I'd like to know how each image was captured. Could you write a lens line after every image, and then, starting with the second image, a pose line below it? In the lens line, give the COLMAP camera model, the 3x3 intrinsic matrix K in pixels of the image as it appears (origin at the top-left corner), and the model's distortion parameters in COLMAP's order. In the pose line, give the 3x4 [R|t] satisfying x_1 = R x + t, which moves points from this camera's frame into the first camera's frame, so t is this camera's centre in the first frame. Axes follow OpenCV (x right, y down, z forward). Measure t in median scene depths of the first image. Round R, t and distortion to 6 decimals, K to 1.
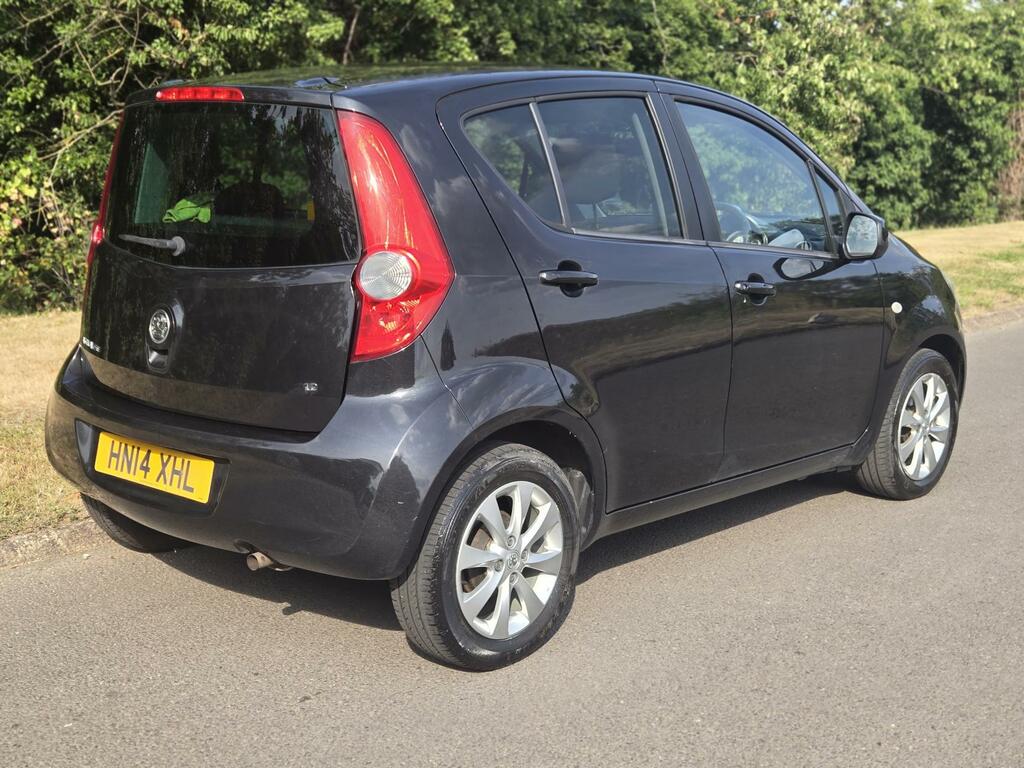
lens RADIAL K [[1344.3, 0, 512.6], [0, 1344.3, 407.8], [0, 0, 1]] dist [0.081649, -0.100762]
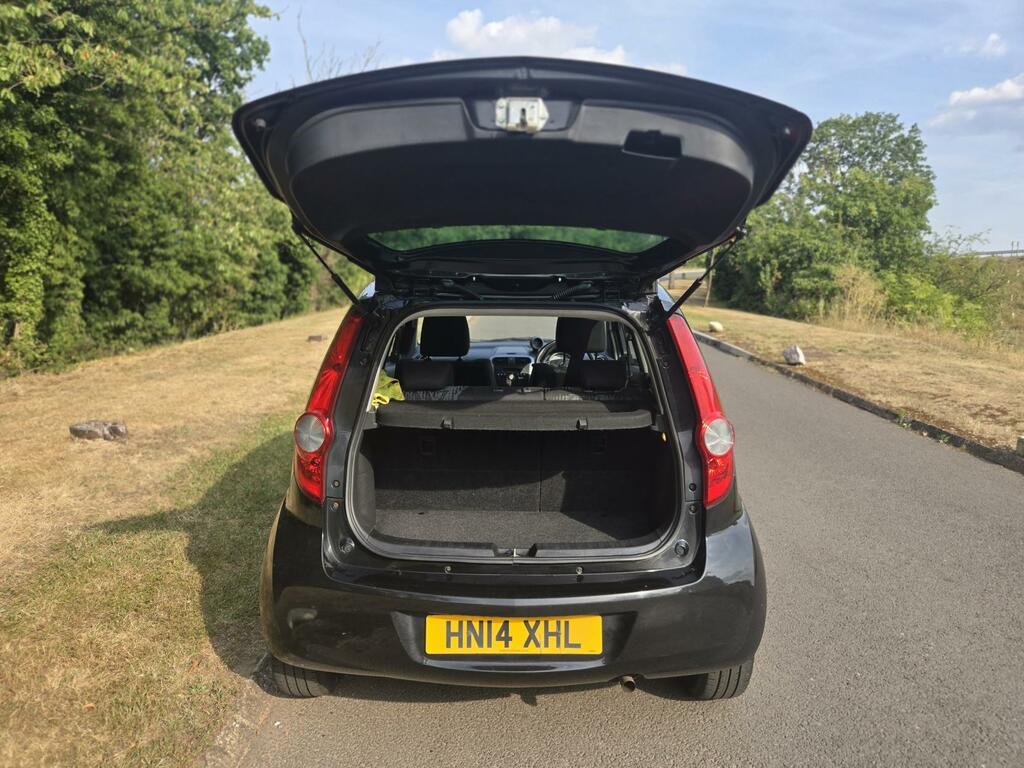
lens RADIAL K [[682.4, 0, 512.2], [0, 682.4, 394.1], [0, 0, 1]] dist [0.050618, -0.049395]
pose [[0.738031, -0.126437, 0.662816, -0.190260], [0.128866, 0.990619, 0.045478, -0.055013], [-0.662348, 0.051850, 0.747400, 0.176236]]
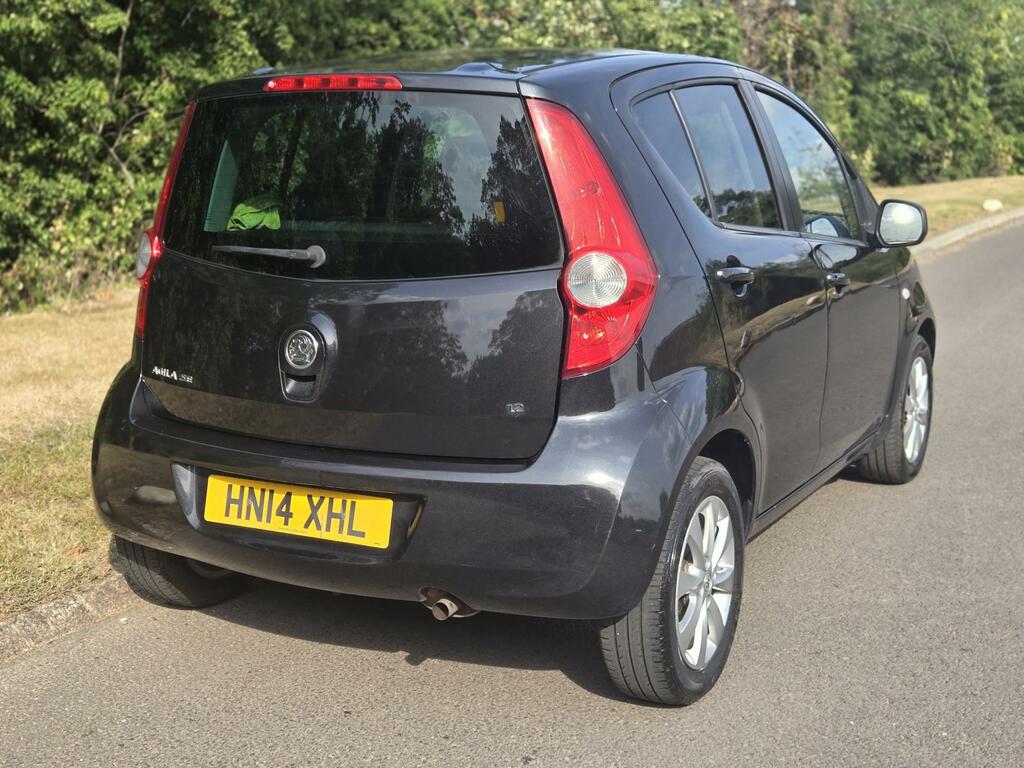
lens RADIAL K [[1343.3, 0, 512.0], [0, 1343.3, 384.0], [0, 0, 1]] dist [0.063879, -0.047489]
pose [[0.968958, -0.057147, 0.240529, -0.103578], [0.060863, 0.998114, -0.008044, -0.006986], [-0.239616, 0.022433, 0.970609, 0.039245]]
